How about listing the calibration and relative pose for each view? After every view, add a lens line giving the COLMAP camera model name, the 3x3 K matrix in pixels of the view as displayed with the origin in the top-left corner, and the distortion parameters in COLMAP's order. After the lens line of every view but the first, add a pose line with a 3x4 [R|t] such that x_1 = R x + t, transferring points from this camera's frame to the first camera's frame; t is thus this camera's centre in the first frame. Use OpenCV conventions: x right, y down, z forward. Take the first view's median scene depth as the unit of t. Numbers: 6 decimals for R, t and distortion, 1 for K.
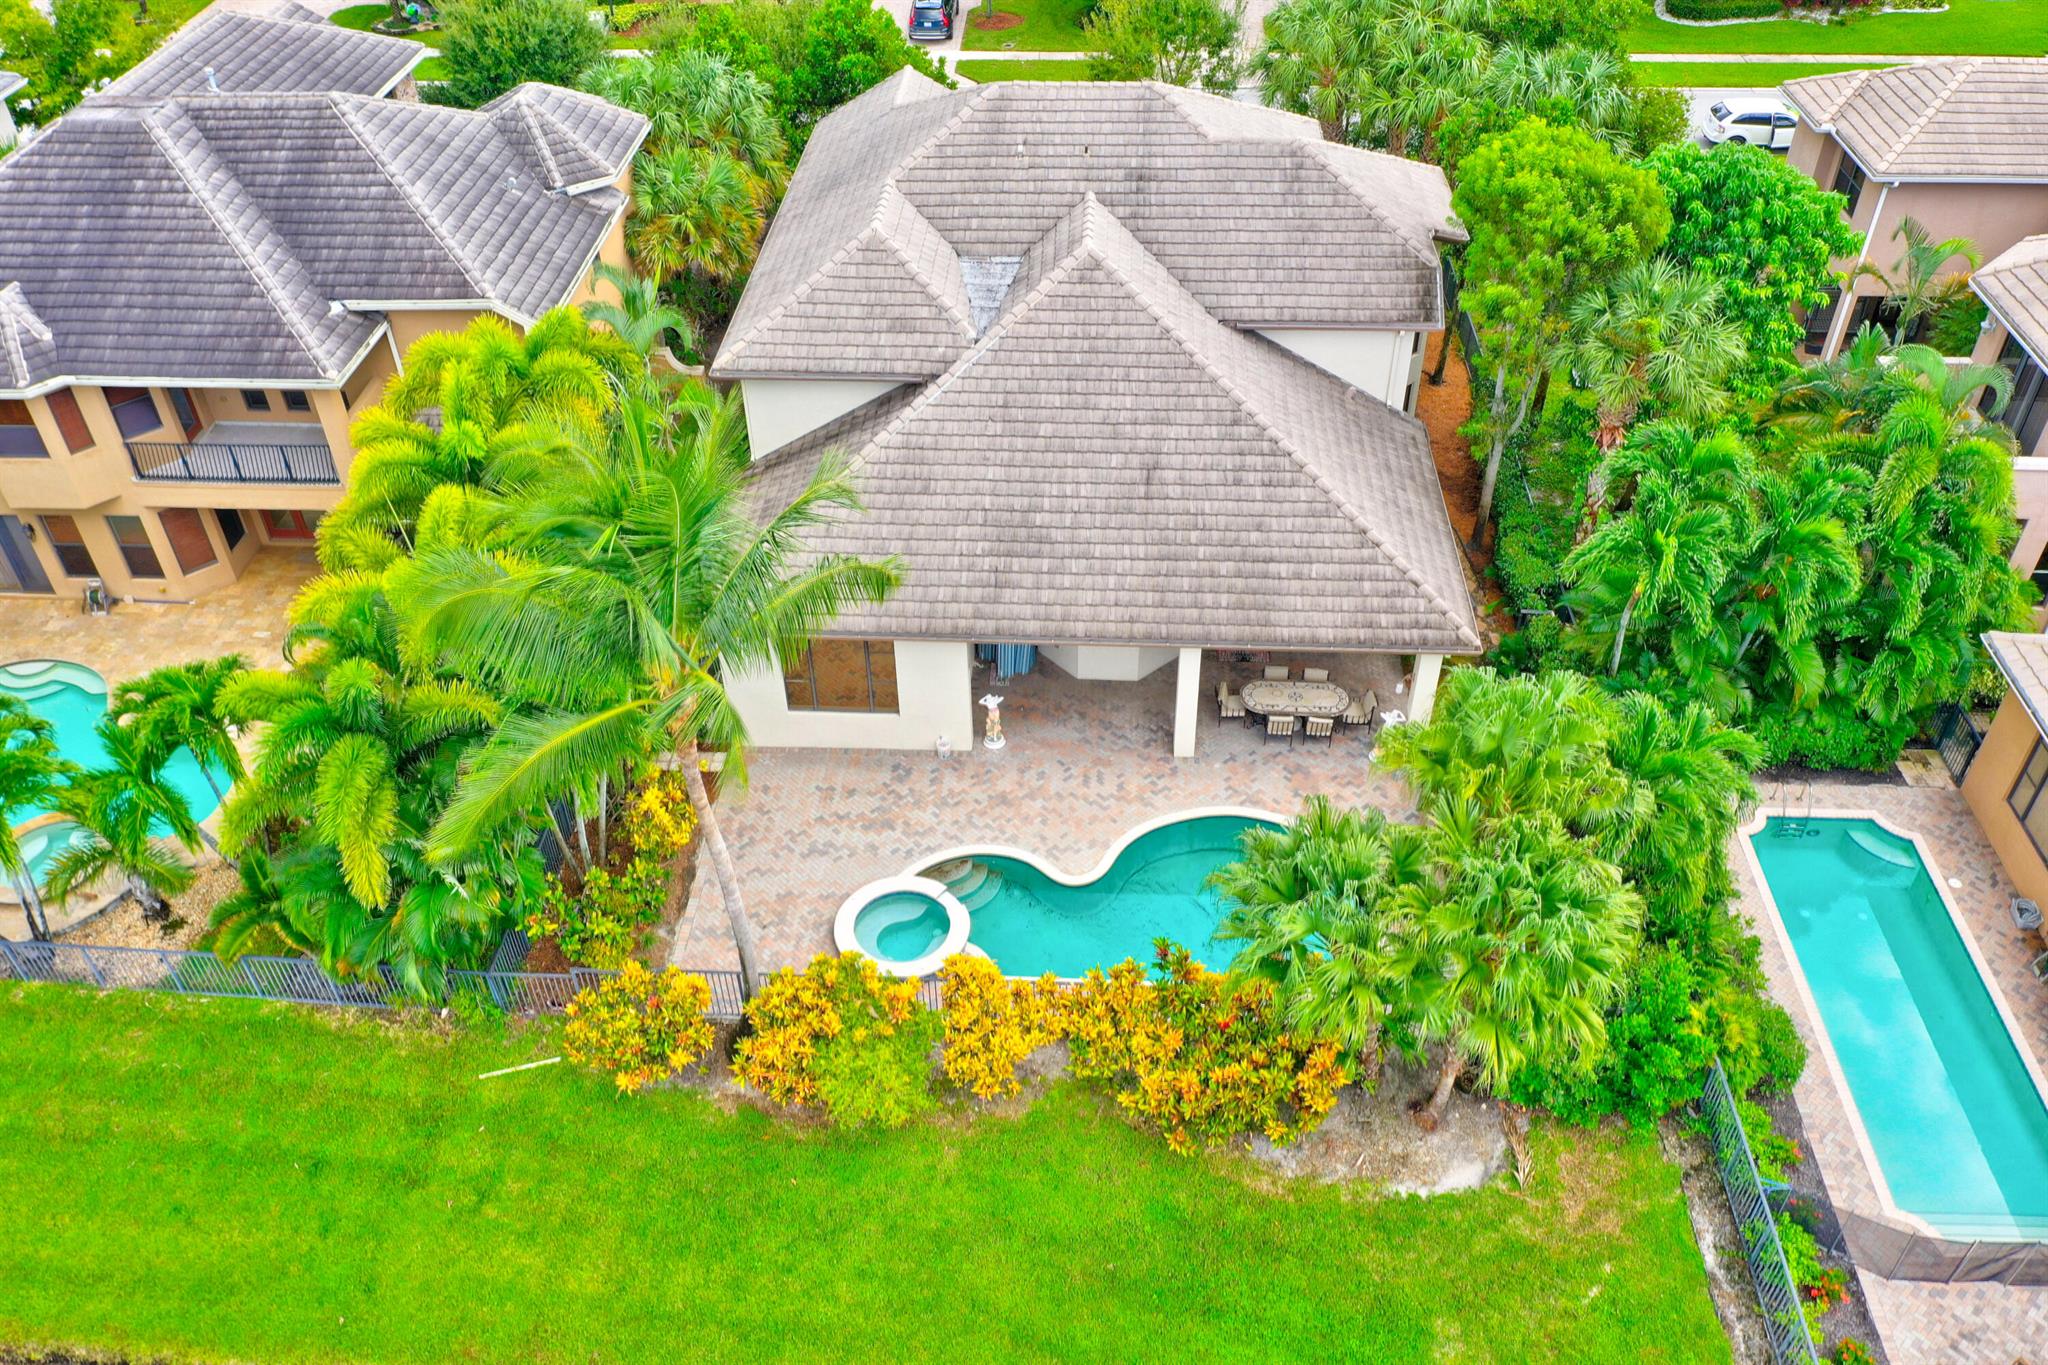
lens RADIAL K [[1640.3, 0, 1026.9], [0, 1640.3, 682.7], [0, 0, 1]] dist [-0.009217, -0.002657]
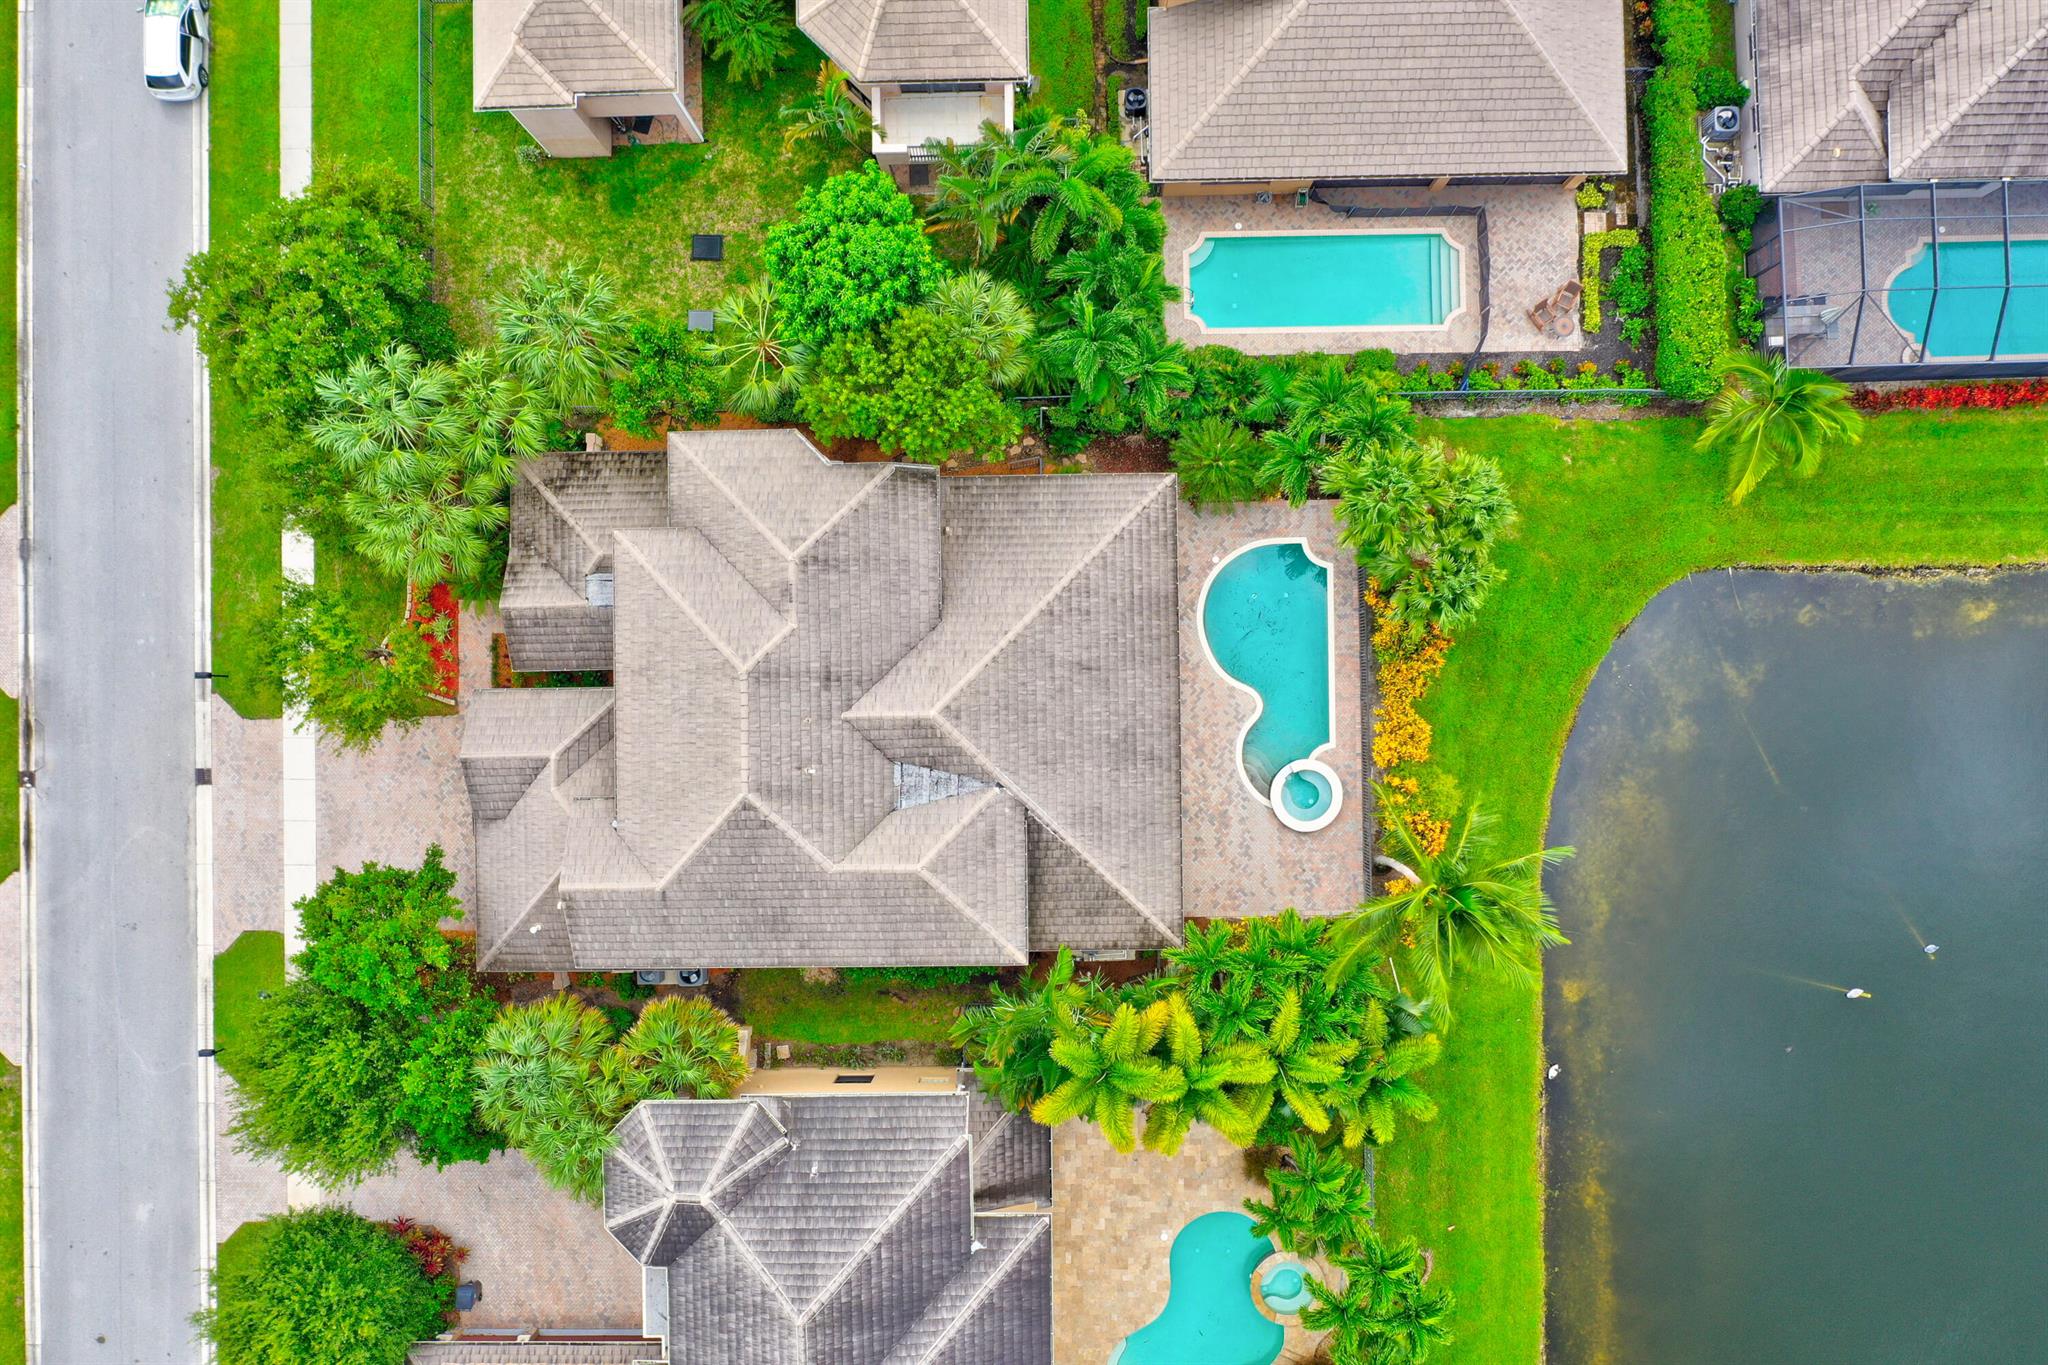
lens RADIAL K [[1640.3, 0, 1023.8], [0, 1640.3, 683.2], [0, 0, 1]] dist [-0.009217, -0.002657]
pose [[-0.065496, -0.997609, 0.022036, 0.027235], [0.639777, -0.025036, 0.768153, -1.263991], [-0.765765, 0.064409, 0.639887, 0.036749]]
